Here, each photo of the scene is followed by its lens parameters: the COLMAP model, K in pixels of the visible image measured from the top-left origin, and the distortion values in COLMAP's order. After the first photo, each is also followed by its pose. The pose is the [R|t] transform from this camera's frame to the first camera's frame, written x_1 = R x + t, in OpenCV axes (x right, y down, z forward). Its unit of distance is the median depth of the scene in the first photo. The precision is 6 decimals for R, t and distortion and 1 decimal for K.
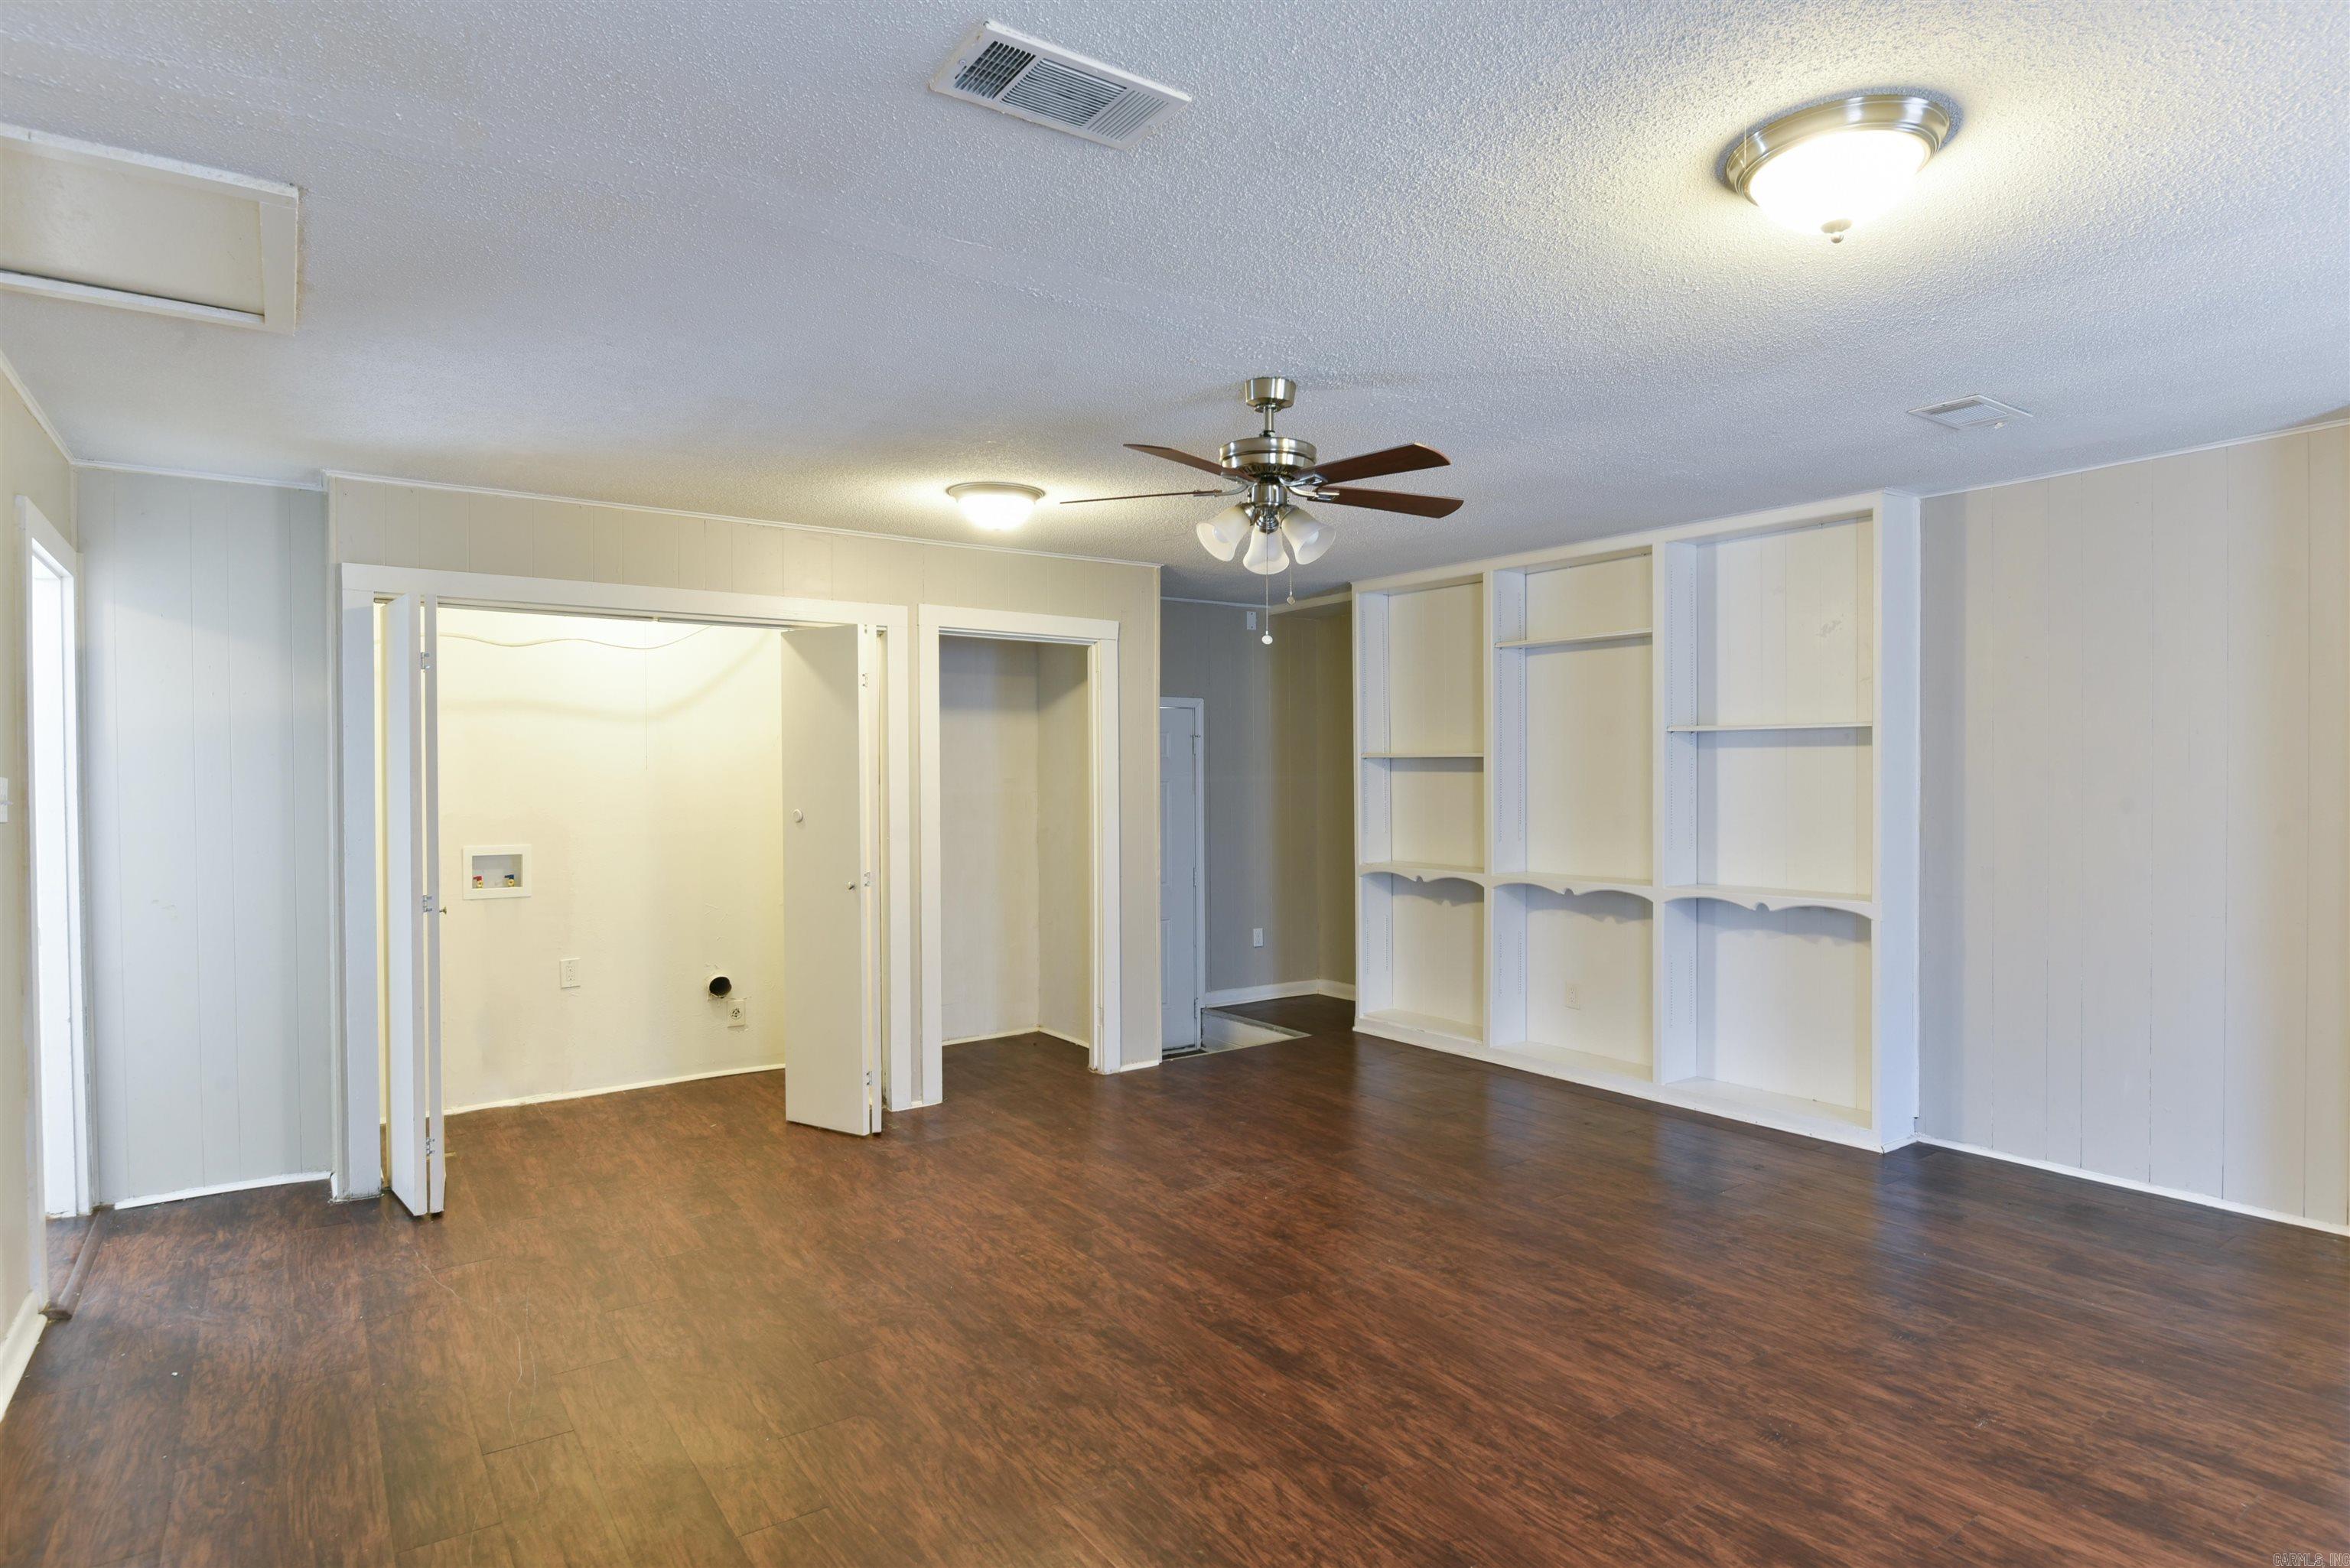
lens RADIAL K [[1276.6, 0, 1175.0], [0, 1276.6, 784.0], [0, 0, 1]] dist [-0.006201, -0.001833]
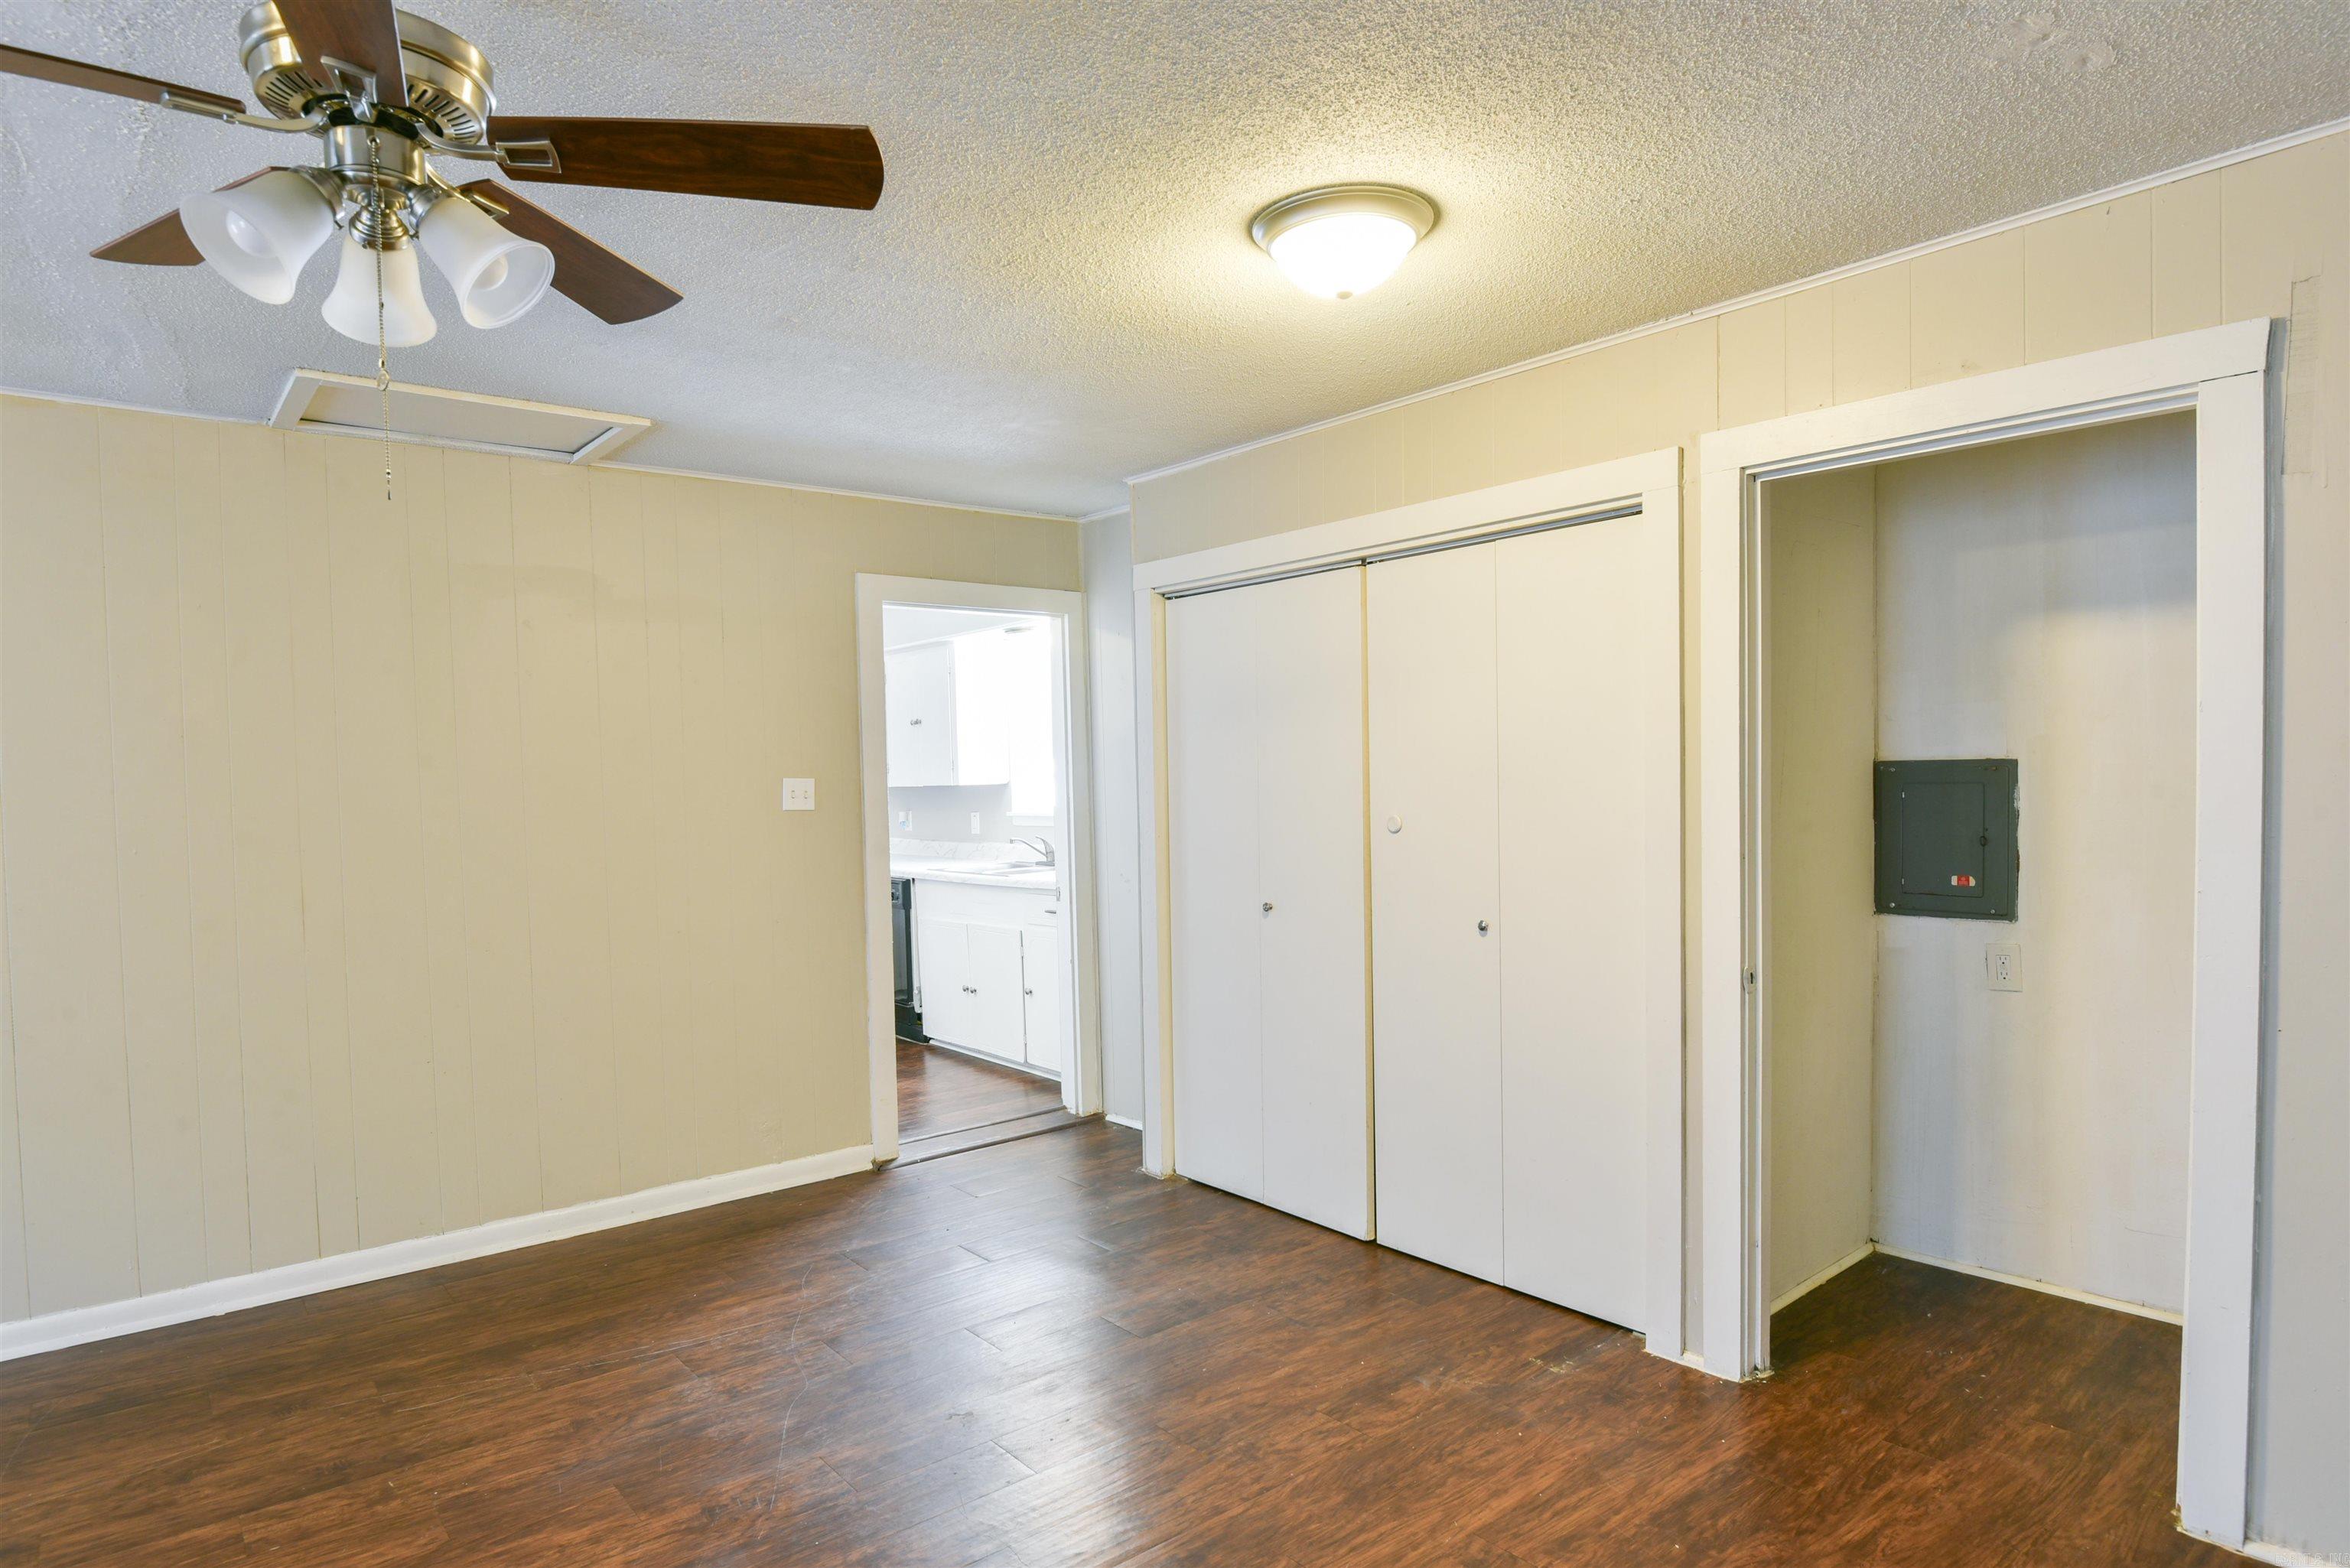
lens RADIAL K [[1297.2, 0, 1165.4], [0, 1297.2, 819.0], [0, 0, 1]] dist [-0.004477, -0.001788]
pose [[0.078690, 0.038400, -0.996159, 0.400513], [0.012750, 0.999137, 0.039522, -0.007898], [0.996818, -0.015811, 0.078132, 0.908423]]
